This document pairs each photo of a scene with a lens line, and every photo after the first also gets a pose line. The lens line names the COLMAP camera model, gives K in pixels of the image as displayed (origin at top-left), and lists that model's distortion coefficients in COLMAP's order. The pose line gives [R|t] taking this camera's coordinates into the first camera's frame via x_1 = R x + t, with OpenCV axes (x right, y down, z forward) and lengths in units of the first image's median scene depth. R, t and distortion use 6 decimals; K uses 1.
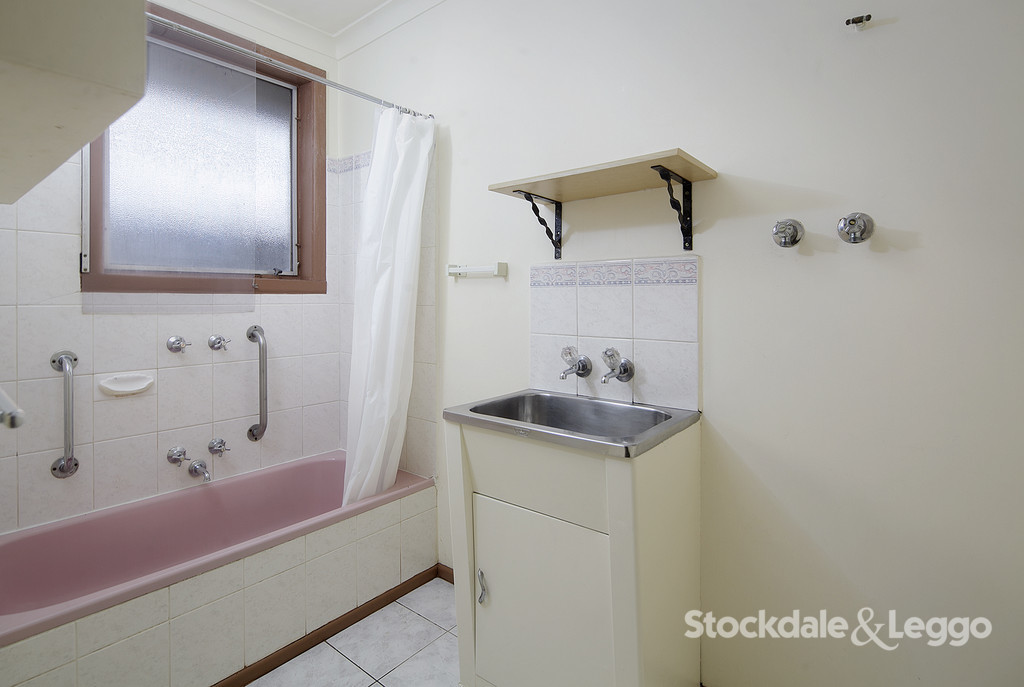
lens RADIAL K [[497.5, 0, 475.7], [0, 497.5, 291.3], [0, 0, 1]] dist [0.001729, -0.000062]
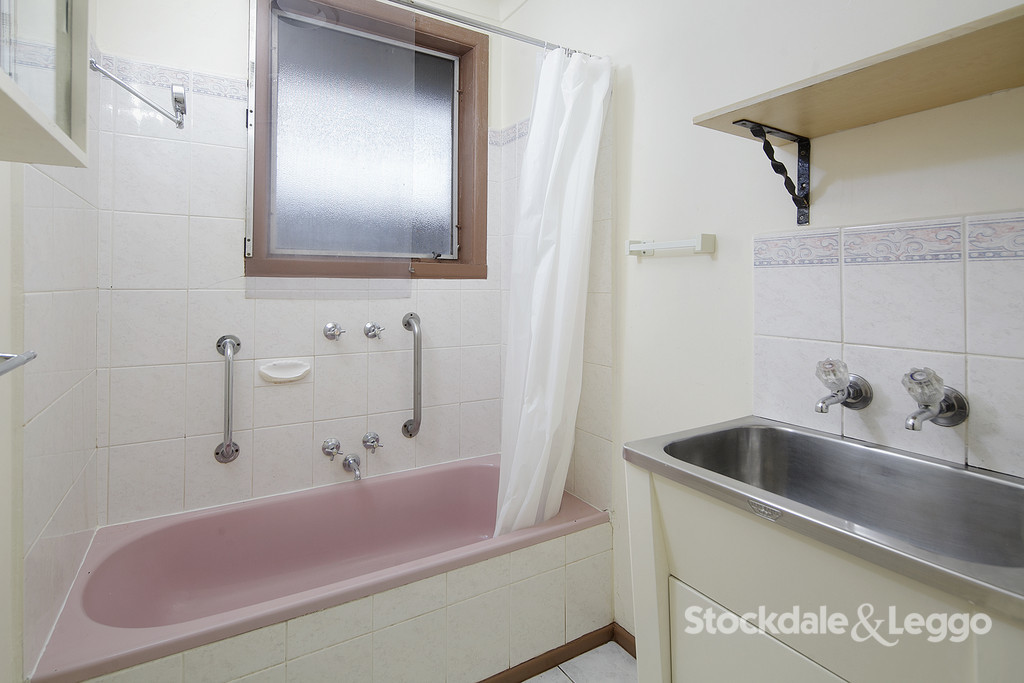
lens RADIAL K [[497.5, 0, 475.7], [0, 497.5, 289.3], [0, 0, 1]] dist [0.001729, -0.000062]
pose [[0.940610, 0.005690, -0.339441, -0.017640], [0.002015, 0.999748, 0.022342, 0.005235], [0.339483, -0.021699, 0.940362, 0.205312]]
